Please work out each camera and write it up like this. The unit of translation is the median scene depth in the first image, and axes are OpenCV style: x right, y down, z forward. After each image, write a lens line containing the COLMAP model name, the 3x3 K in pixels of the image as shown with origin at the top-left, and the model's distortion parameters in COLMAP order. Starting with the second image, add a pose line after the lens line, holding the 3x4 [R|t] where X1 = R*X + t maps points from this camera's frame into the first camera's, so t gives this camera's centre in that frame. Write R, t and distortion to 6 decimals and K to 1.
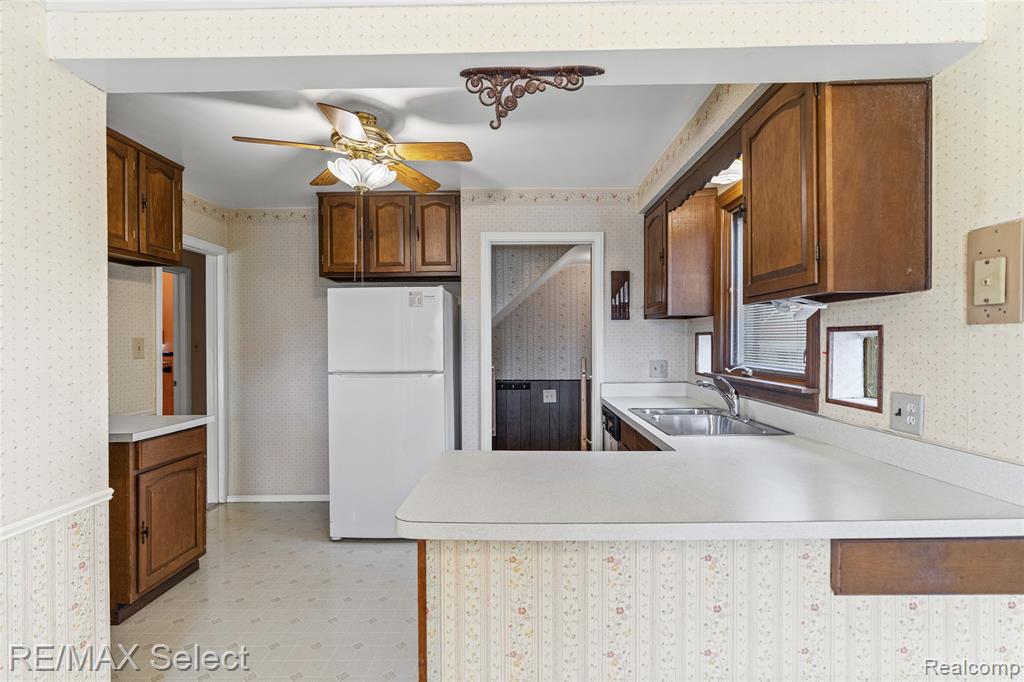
lens RADIAL K [[468.3, 0, 518.7], [0, 468.3, 342.5], [0, 0, 1]] dist [-0.005277, 0.000521]
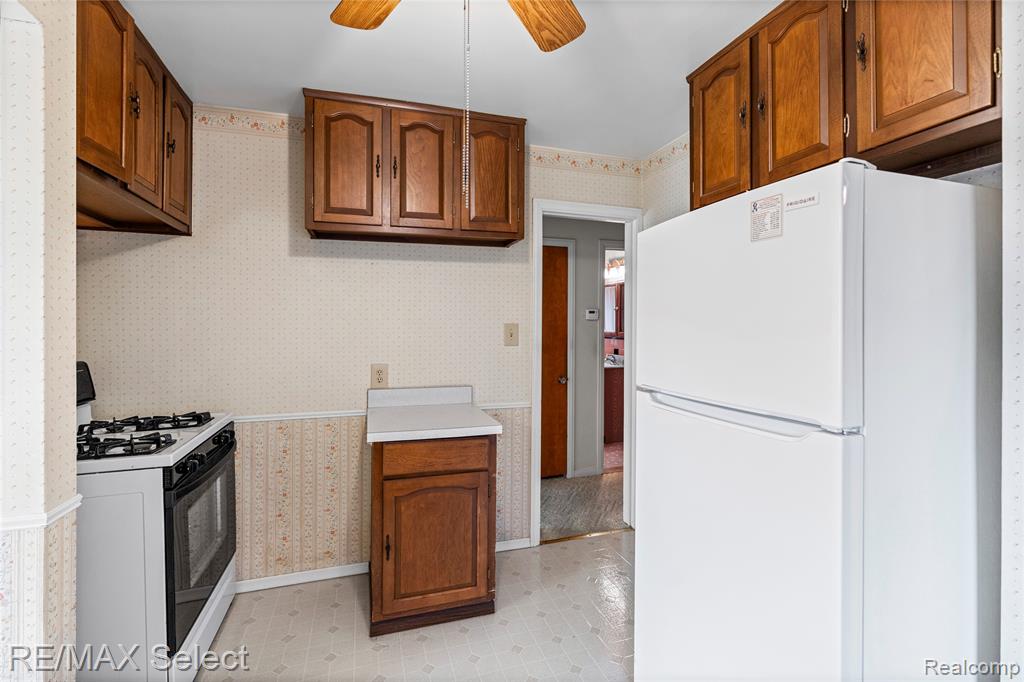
lens RADIAL K [[462.2, 0, 513.4], [0, 462.2, 327.2], [0, 0, 1]] dist [-0.007770, 0.000709]
pose [[0.317263, 0.008177, -0.948302, 0.076464], [-0.003725, 0.999966, 0.007376, -0.011108], [0.948330, 0.001192, 0.317283, 0.857688]]
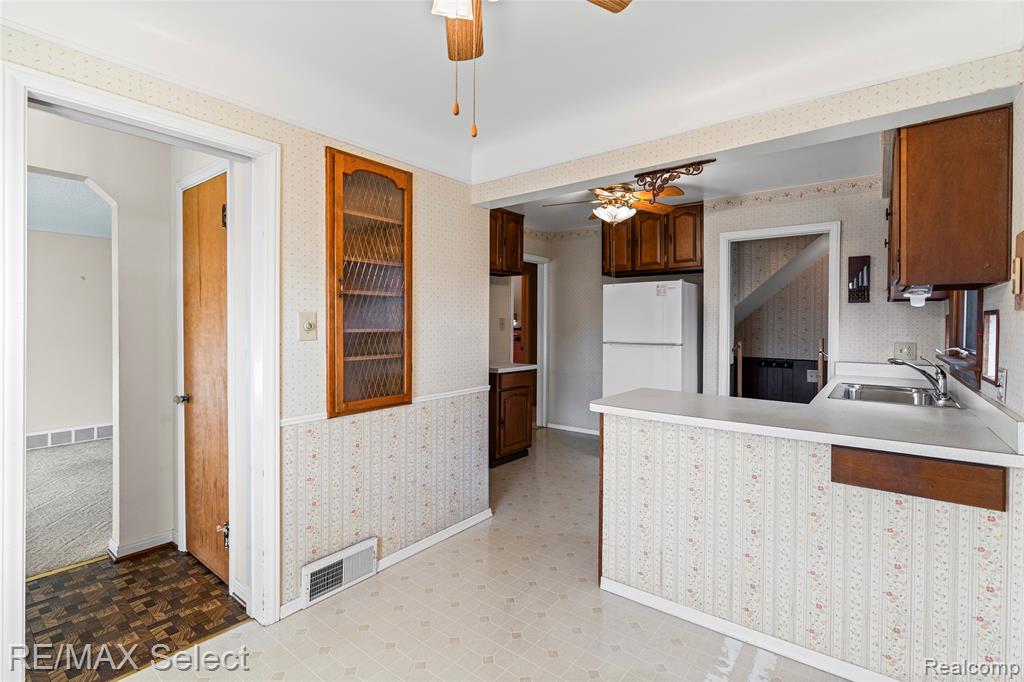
lens RADIAL K [[469.3, 0, 524.3], [0, 469.3, 326.6], [0, 0, 1]] dist [-0.002660, -0.000086]
pose [[0.799193, 0.014923, -0.600889, 0.347323], [-0.010524, 0.999886, 0.010835, 0.002368], [0.600983, -0.002336, 0.799259, -0.399331]]
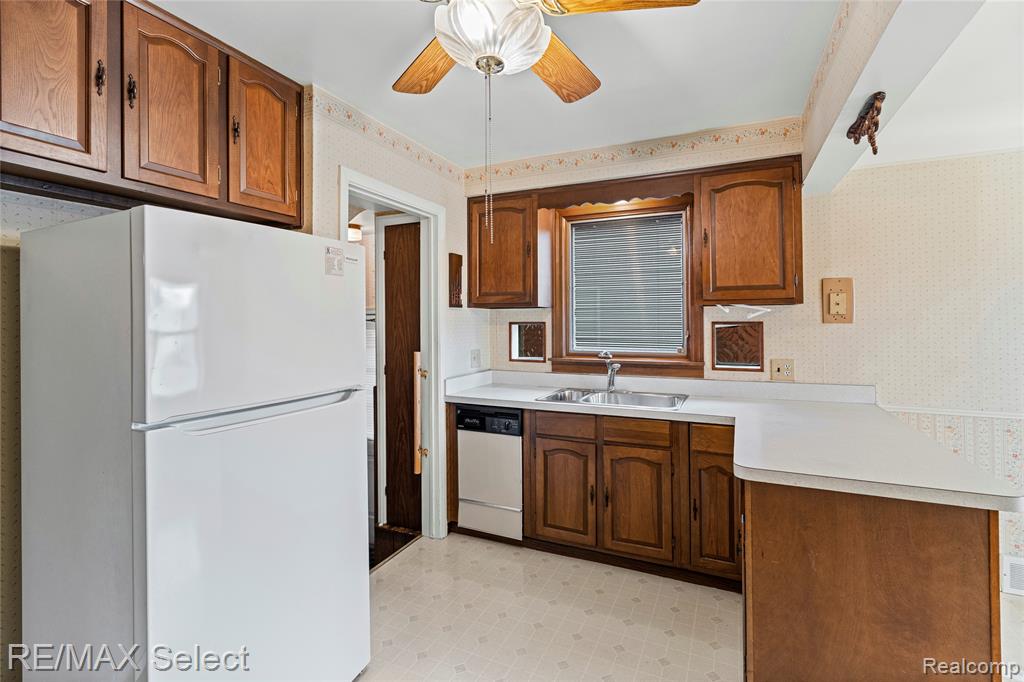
lens RADIAL K [[473.1, 0, 518.1], [0, 473.1, 317.0], [0, 0, 1]] dist [-0.005422, -0.000178]
pose [[0.418241, 0.011725, 0.908260, -0.786391], [0.005455, 0.999866, -0.015420, -0.021012], [-0.908320, 0.011404, 0.418121, 0.699566]]
